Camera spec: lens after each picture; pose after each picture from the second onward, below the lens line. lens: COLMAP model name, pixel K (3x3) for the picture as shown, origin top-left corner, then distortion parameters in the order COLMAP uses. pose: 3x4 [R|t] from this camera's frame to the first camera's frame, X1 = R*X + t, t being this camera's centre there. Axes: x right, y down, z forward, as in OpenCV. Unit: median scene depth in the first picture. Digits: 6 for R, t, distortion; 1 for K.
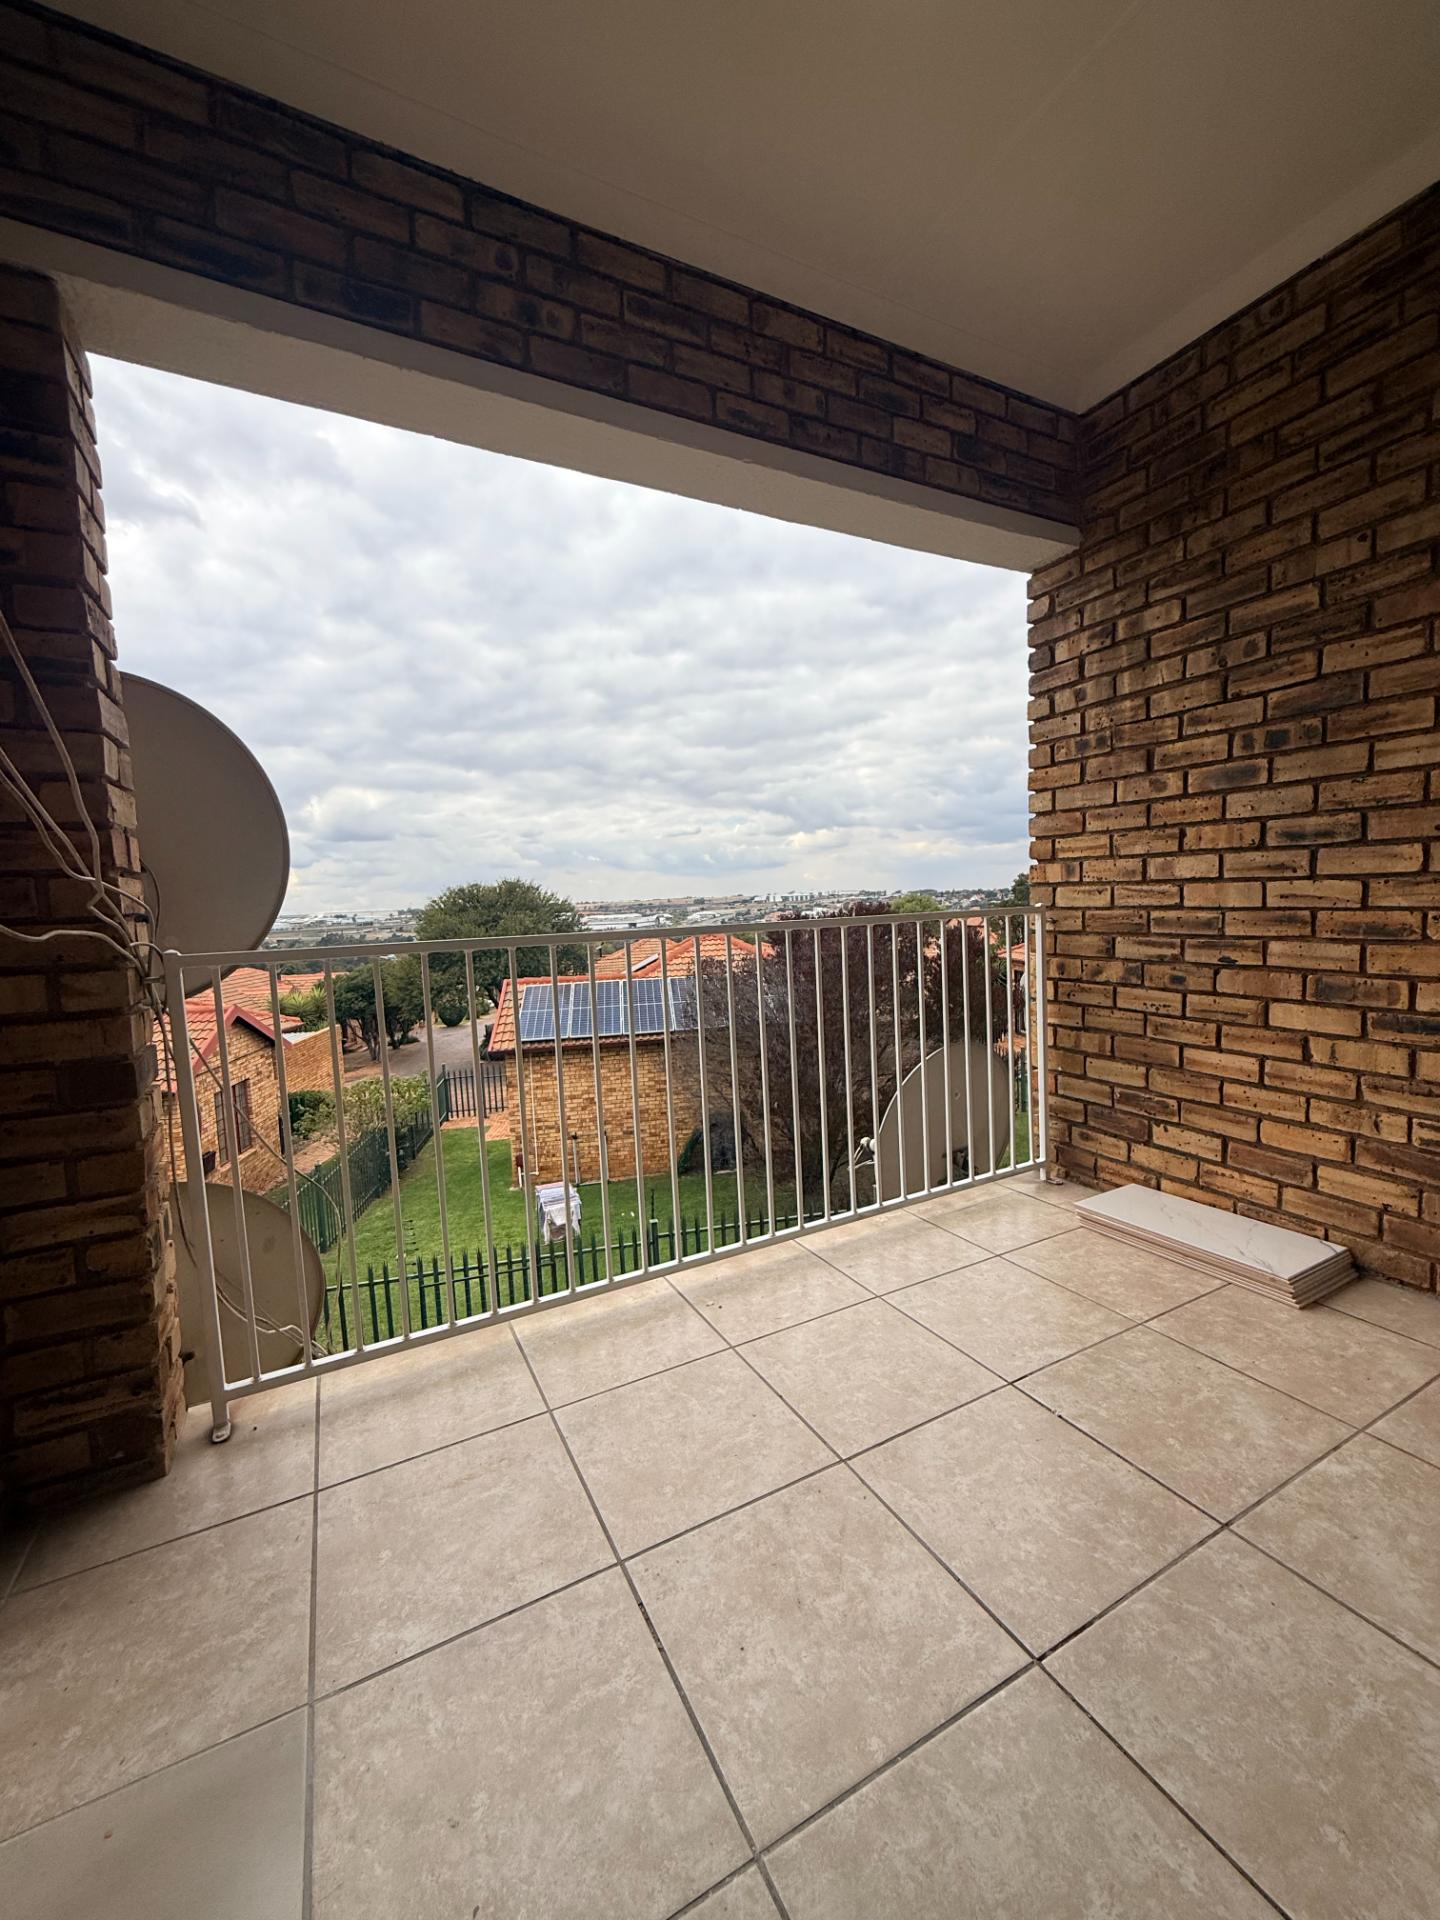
lens RADIAL K [[761.9, 0, 722.7], [0, 761.9, 953.3], [0, 0, 1]] dist [-0.001201, 0.000307]
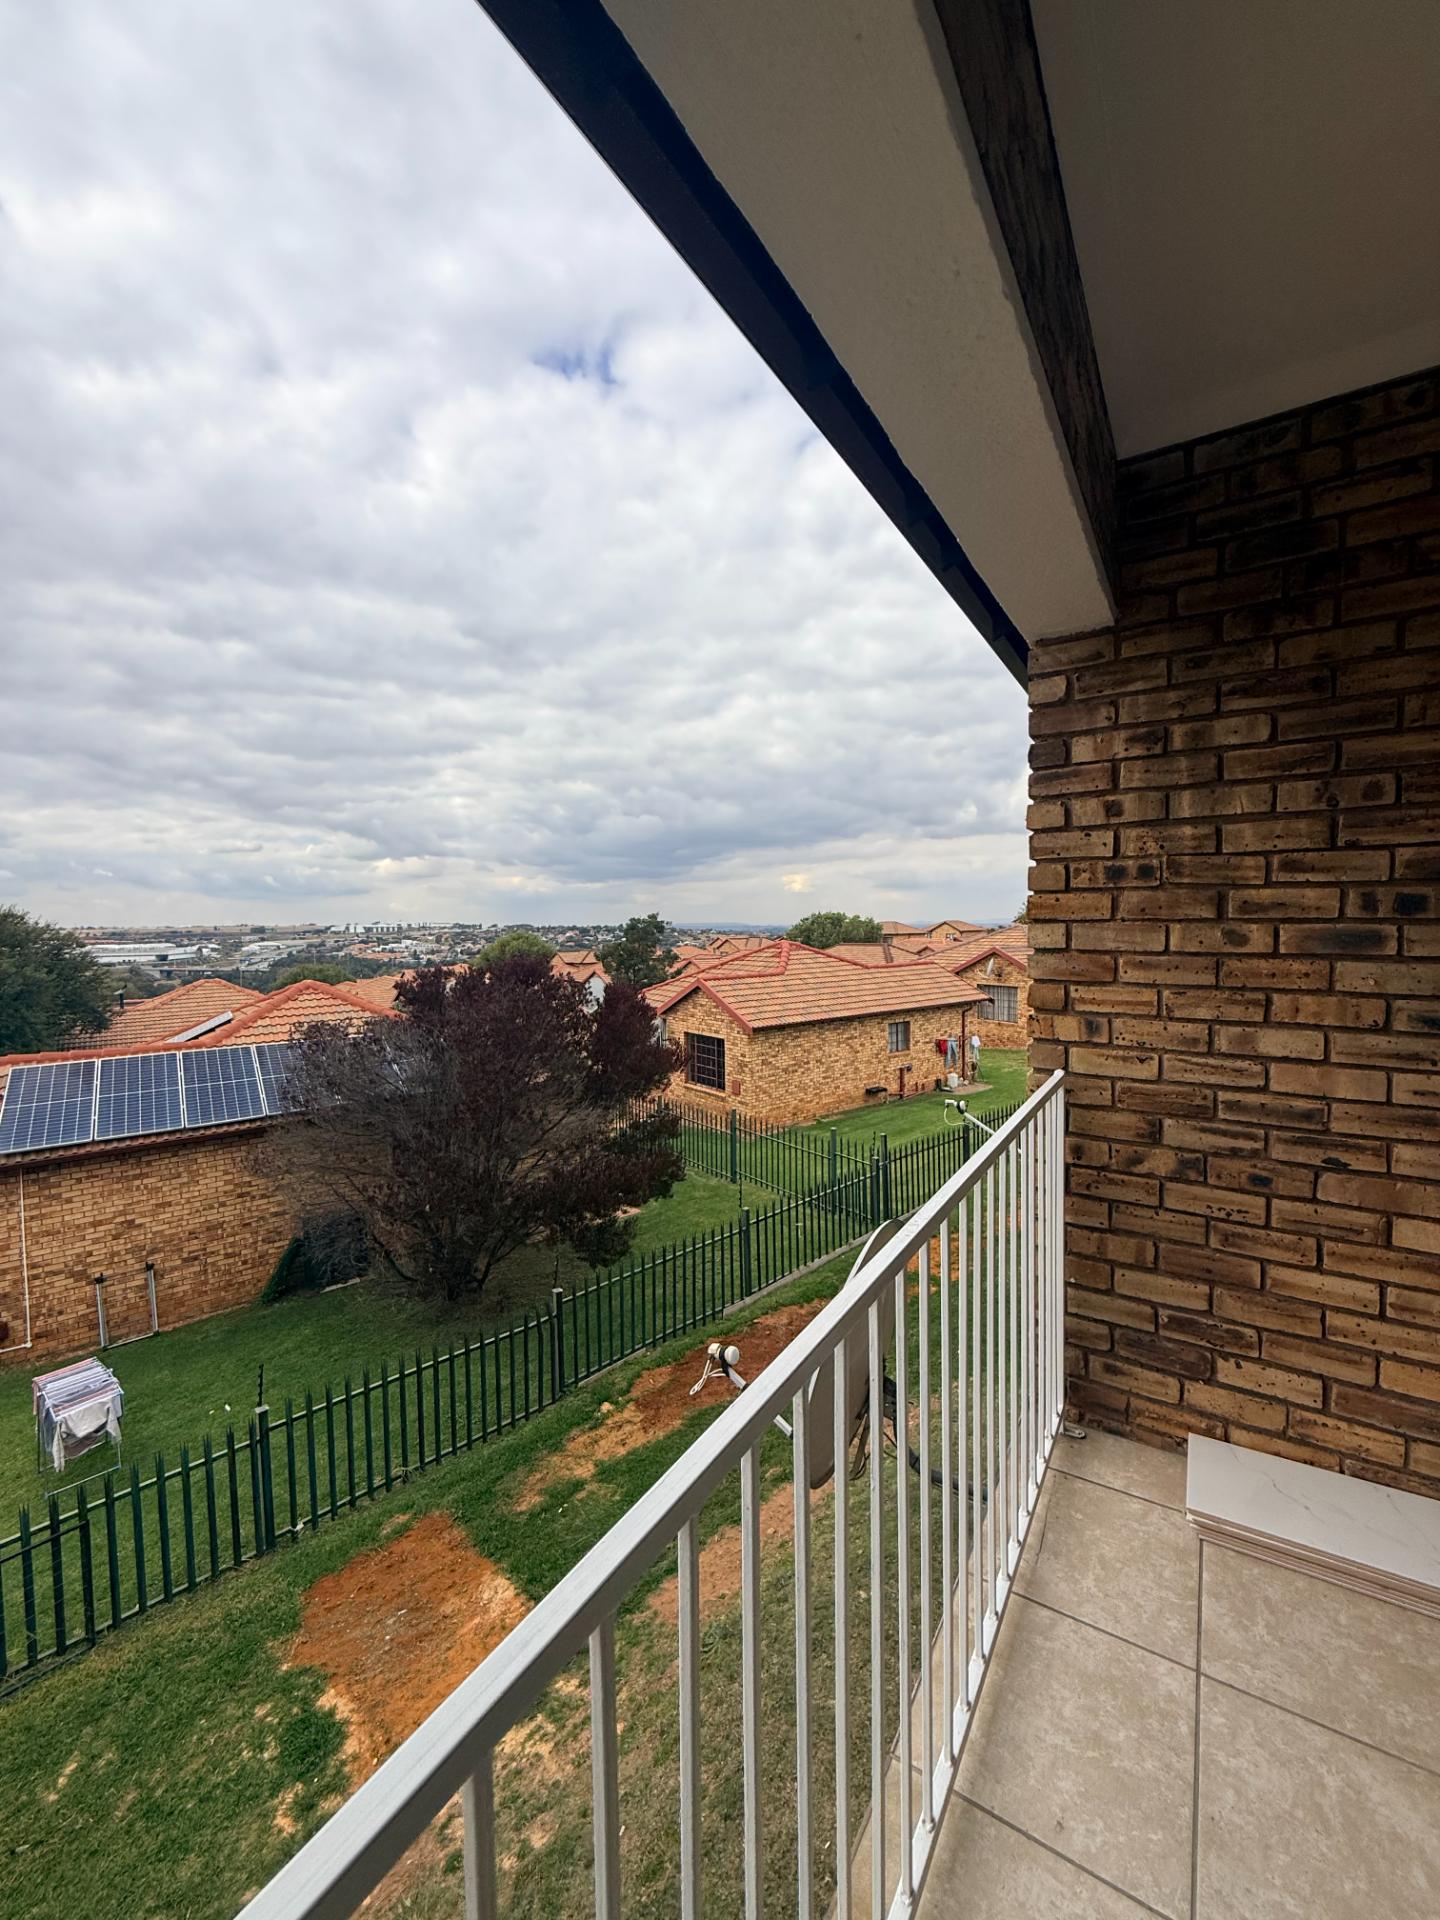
lens RADIAL K [[761.9, 0, 722.7], [0, 761.9, 953.3], [0, 0, 1]] dist [-0.001201, 0.000307]
pose [[0.869660, 0.011230, 0.493524, -0.292756], [0.011627, 0.998998, -0.043220, -0.175682], [-0.493515, 0.043325, 0.868658, 0.570464]]
